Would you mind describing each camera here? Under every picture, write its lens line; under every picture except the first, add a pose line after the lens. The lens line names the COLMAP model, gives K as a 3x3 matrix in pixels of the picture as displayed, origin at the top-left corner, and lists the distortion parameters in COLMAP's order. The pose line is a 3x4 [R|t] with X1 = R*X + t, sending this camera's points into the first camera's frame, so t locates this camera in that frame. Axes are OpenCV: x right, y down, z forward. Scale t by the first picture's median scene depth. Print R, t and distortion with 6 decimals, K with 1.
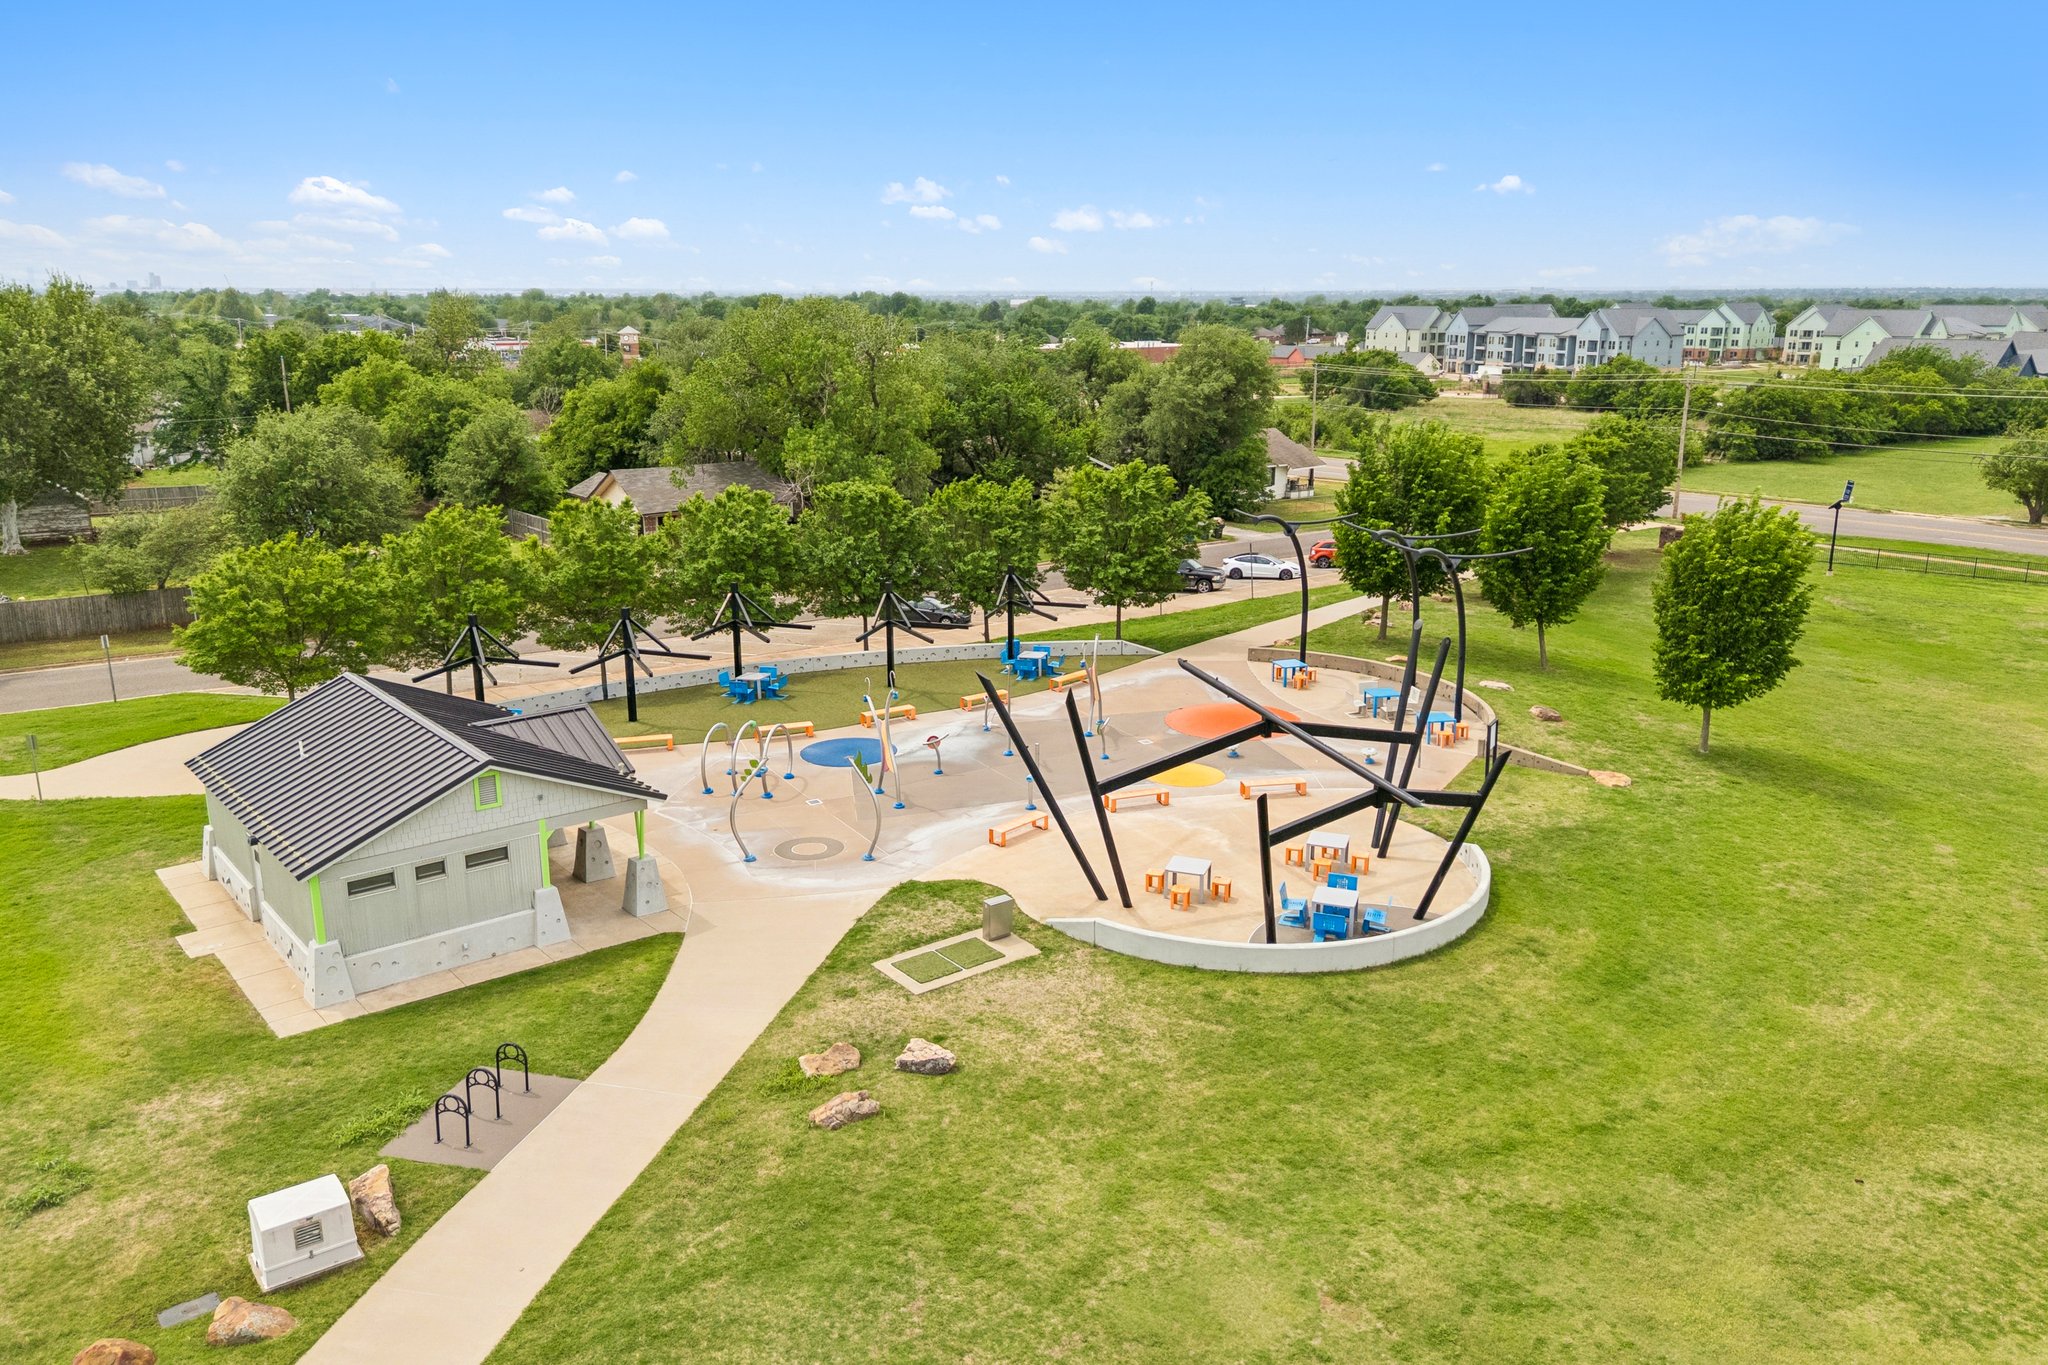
lens RADIAL K [[1520.4, 0, 1040.0], [0, 1520.4, 687.7], [0, 0, 1]] dist [0.077664, -0.071775]
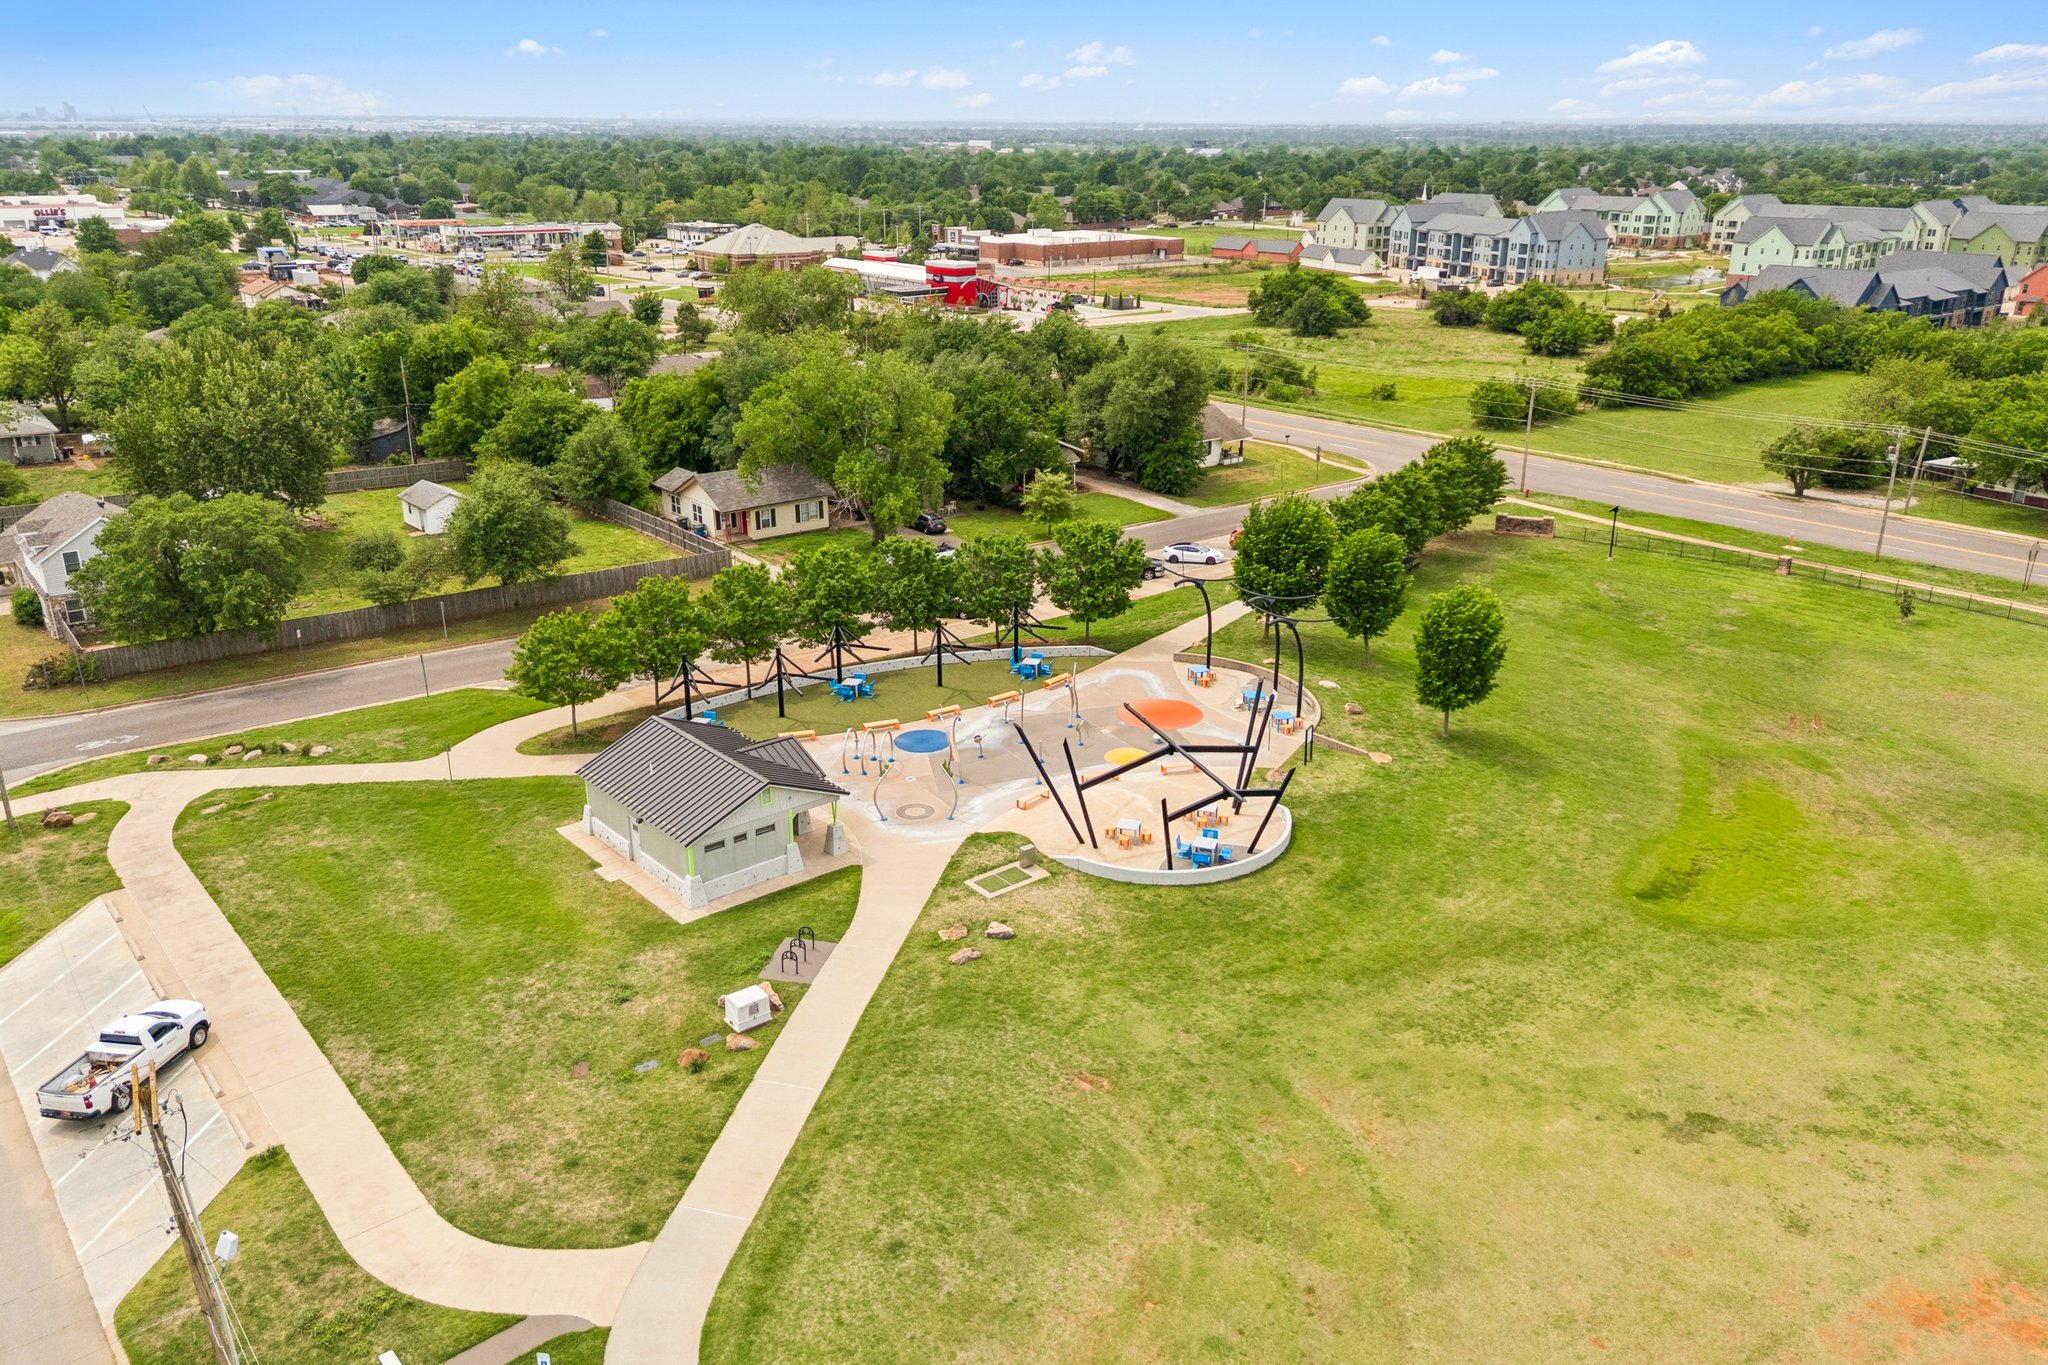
lens RADIAL K [[1520.4, 0, 1035.7], [0, 1520.4, 670.5], [0, 0, 1]] dist [0.077664, -0.071775]
pose [[0.999733, -0.006664, 0.022143, -0.042212], [0.004735, 0.996279, 0.086054, -0.177808], [-0.022634, -0.085926, 0.996044, -0.635619]]
